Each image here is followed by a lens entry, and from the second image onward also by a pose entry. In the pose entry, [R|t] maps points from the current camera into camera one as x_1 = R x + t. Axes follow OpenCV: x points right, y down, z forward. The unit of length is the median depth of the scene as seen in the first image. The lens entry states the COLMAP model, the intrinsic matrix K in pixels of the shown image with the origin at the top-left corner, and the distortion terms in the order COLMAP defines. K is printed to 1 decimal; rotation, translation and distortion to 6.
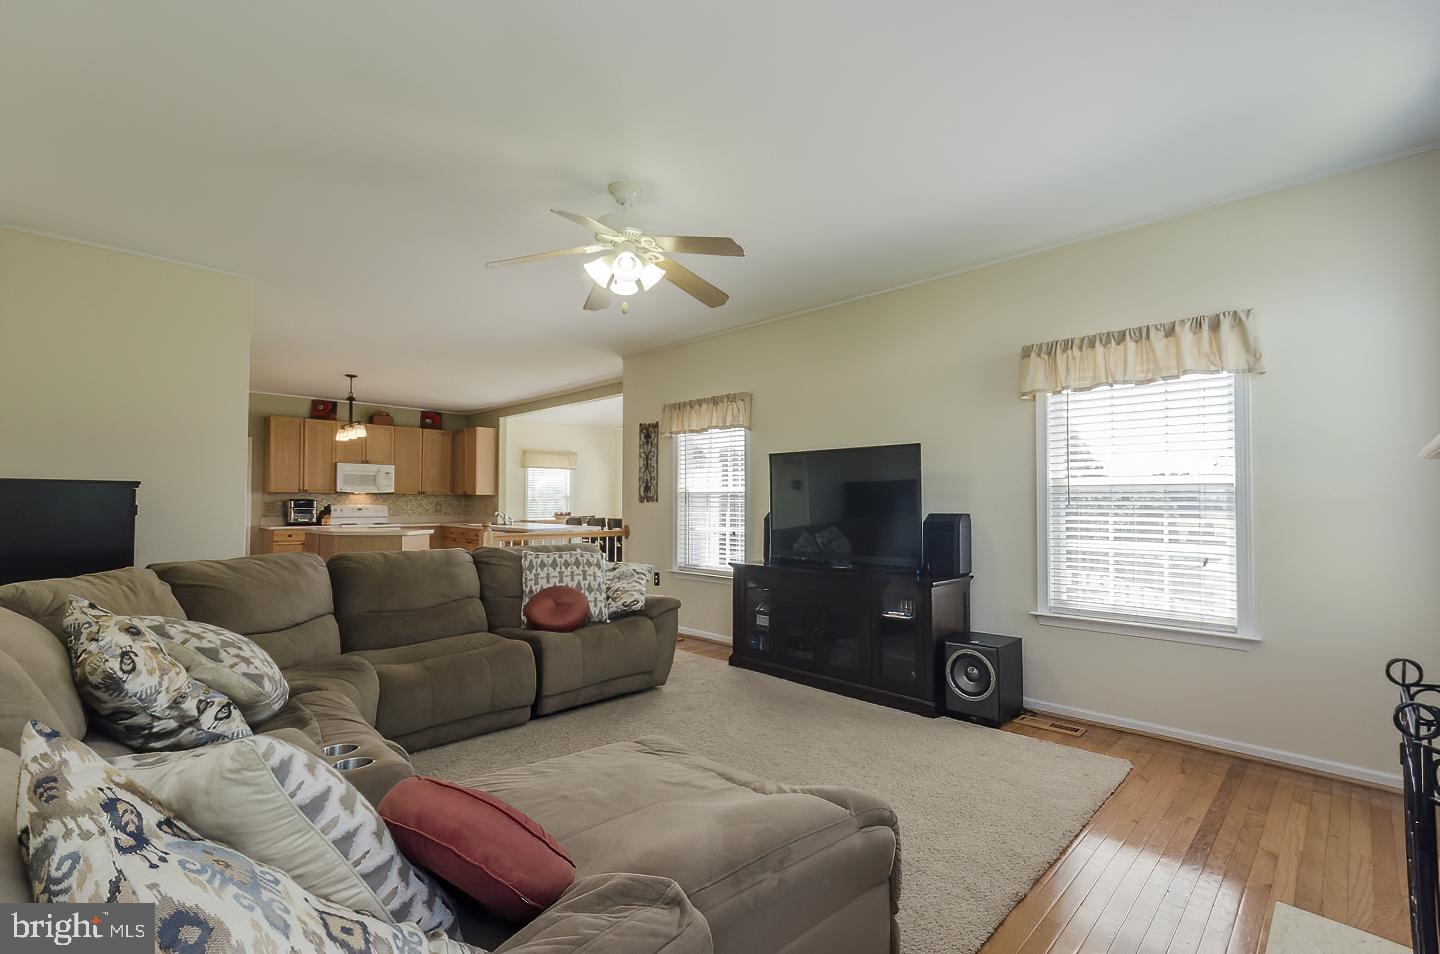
lens RADIAL K [[638.8, 0, 741.0], [0, 638.8, 489.7], [0, 0, 1]] dist [0.003024, 0.001609]
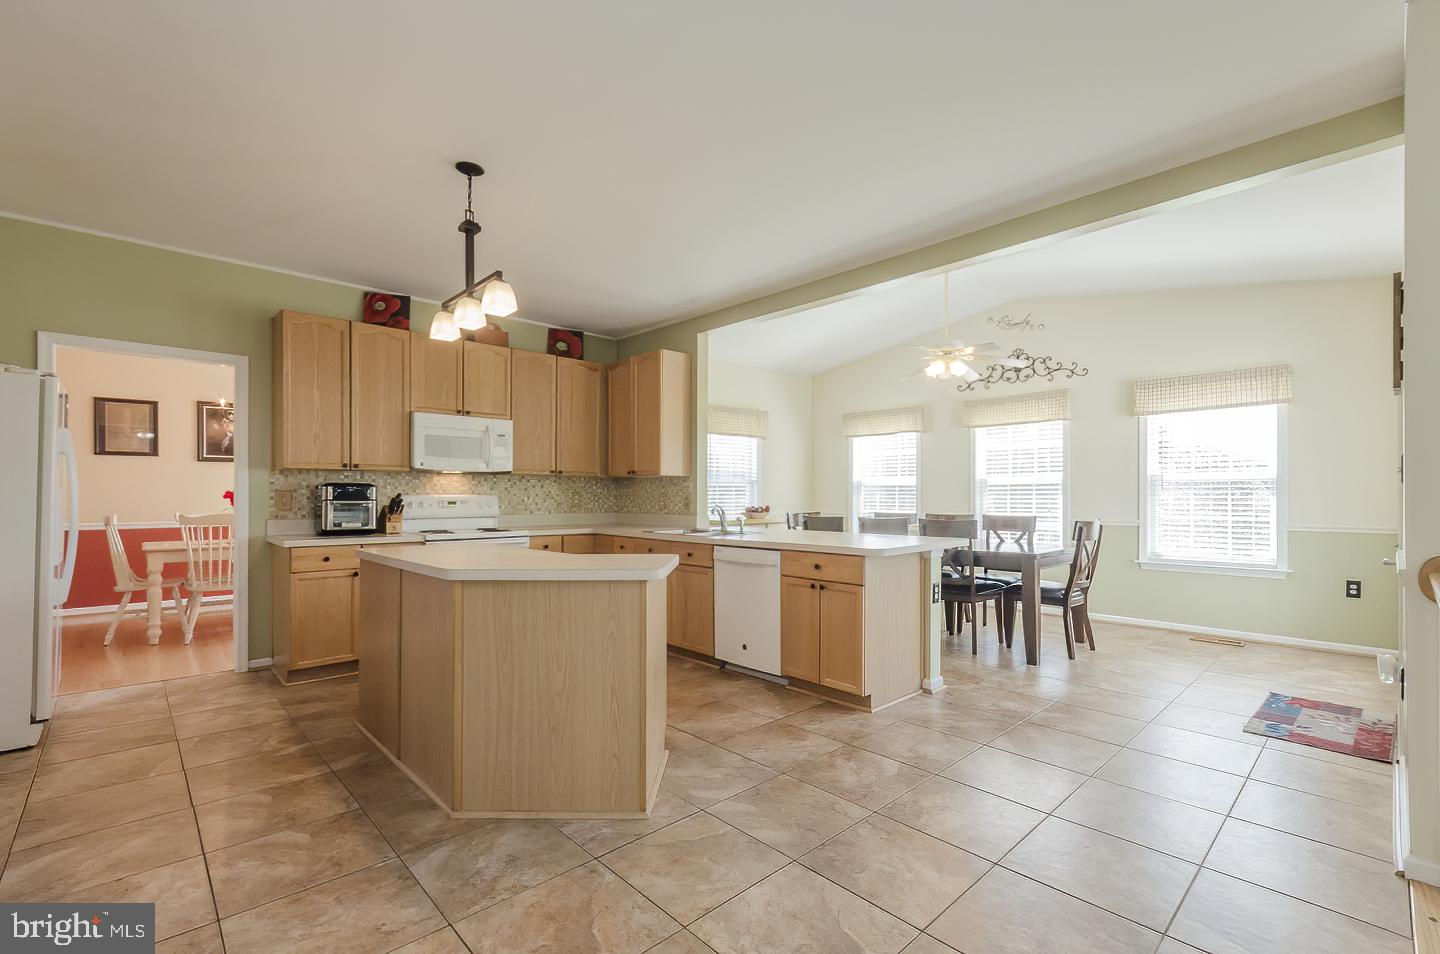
lens RADIAL K [[638.8, 0, 735.1], [0, 638.8, 493.4], [0, 0, 1]] dist [0.003024, 0.001609]
pose [[0.999055, -0.002490, -0.043388, -0.341062], [0.003299, 0.999822, 0.018576, 0.013781], [0.043334, -0.018701, 0.998886, 0.483014]]
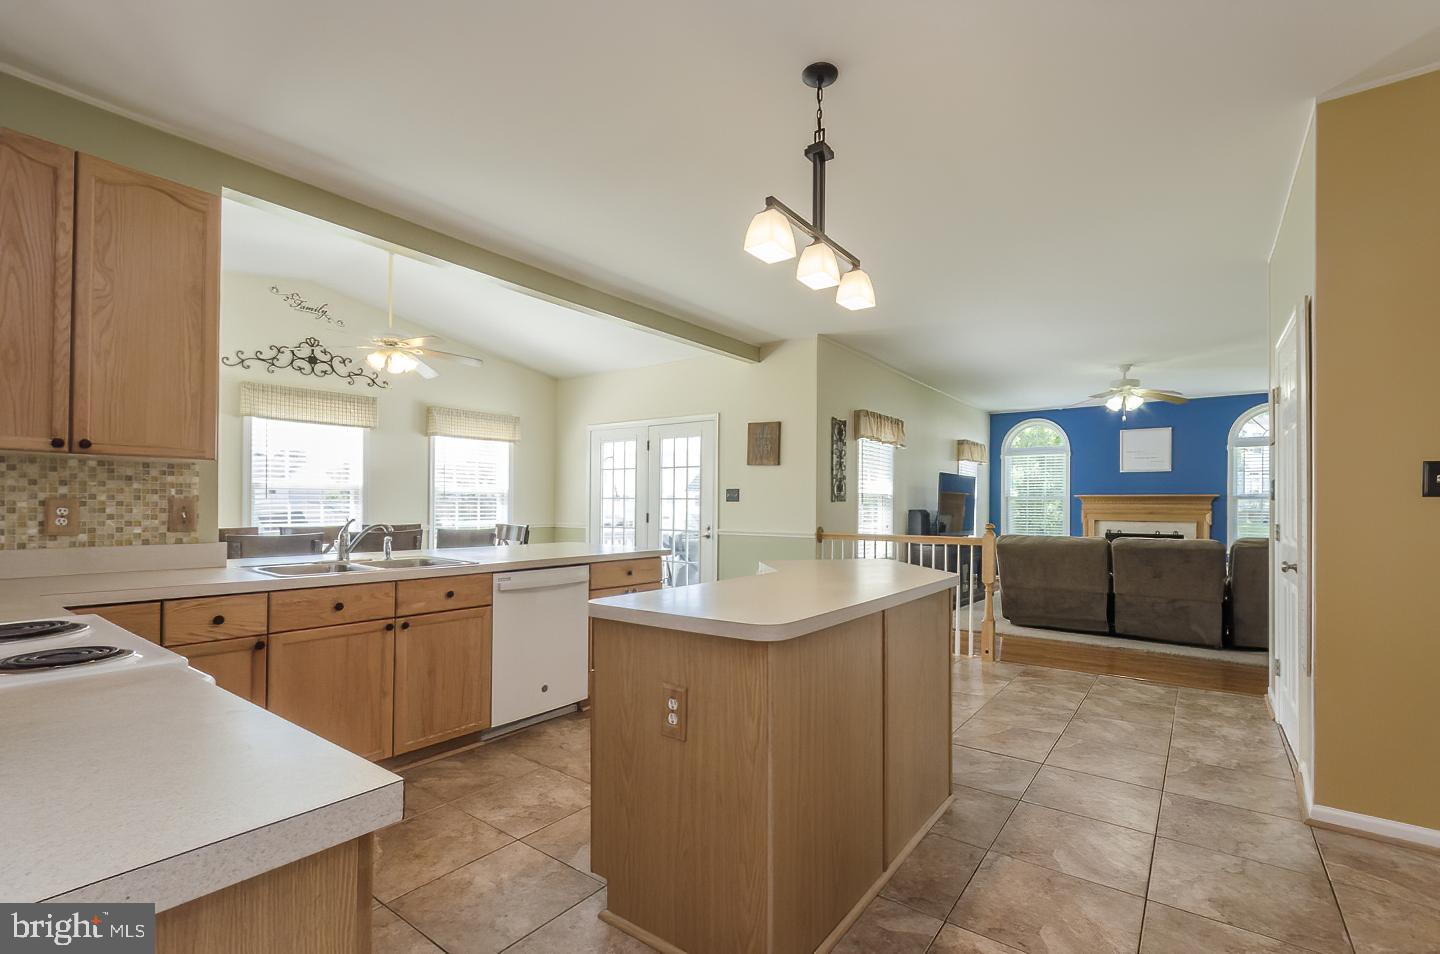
lens RADIAL K [[638.8, 0, 740.4], [0, 638.8, 502.6], [0, 0, 1]] dist [0.003024, 0.001609]
pose [[-0.142263, 0.002164, 0.989826, -0.723208], [-0.028032, 0.999588, -0.006214, 0.021151], [-0.989432, -0.028631, -0.142144, 0.859665]]
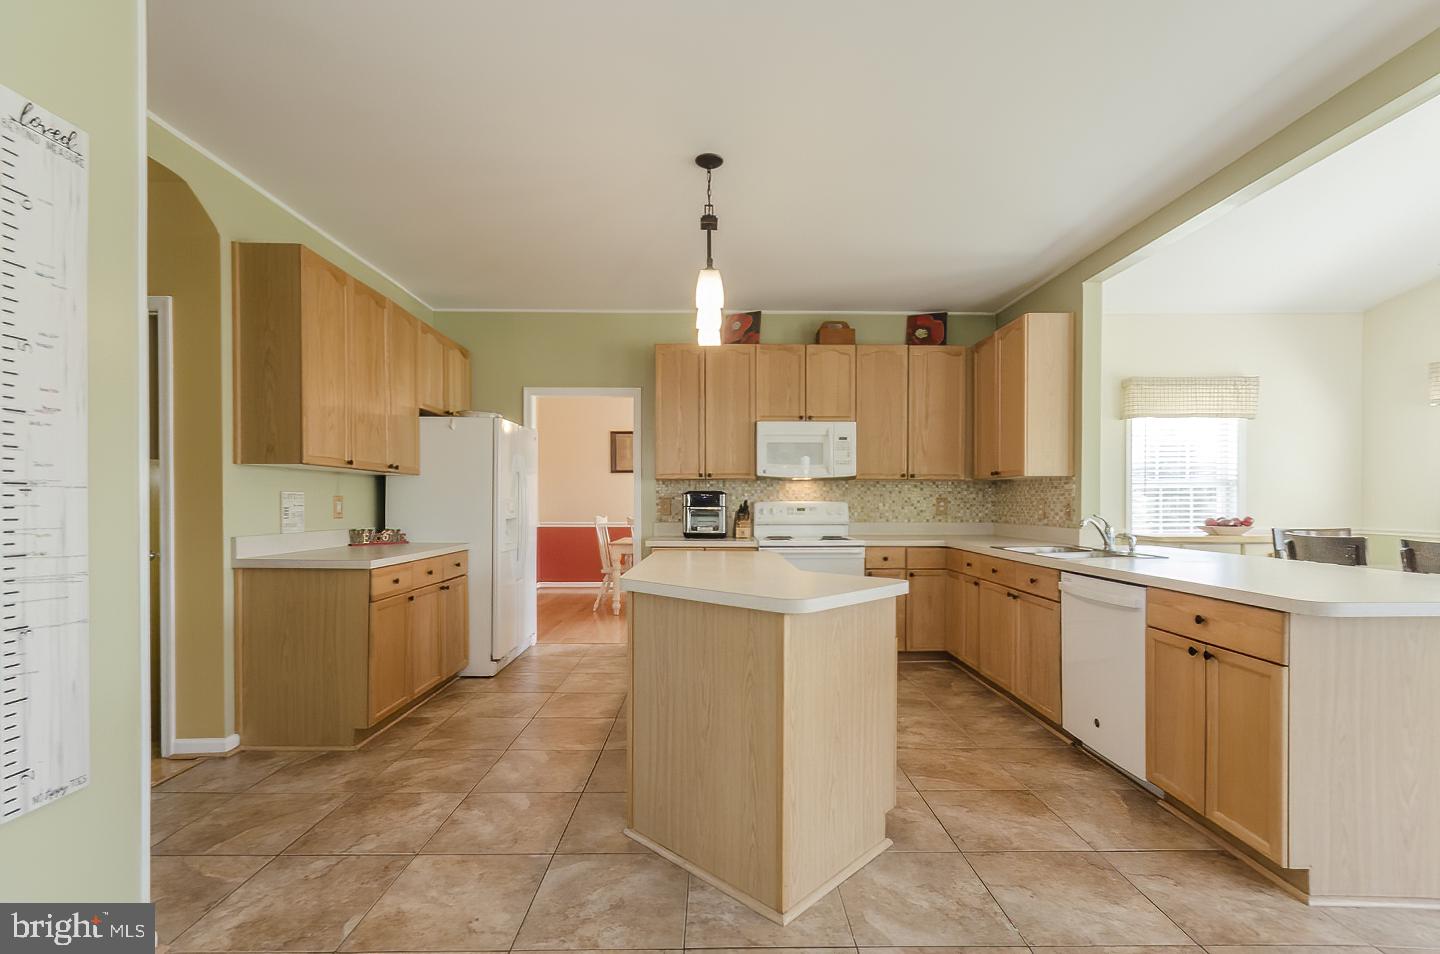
lens RADIAL K [[638.8, 0, 718.4], [0, 638.8, 506.6], [0, 0, 1]] dist [0.003024, 0.001609]
pose [[0.698520, 0.001484, -0.715589, -0.264499], [0.018152, 0.999639, 0.019792, 0.016715], [0.715360, -0.026814, 0.698241, 0.584508]]
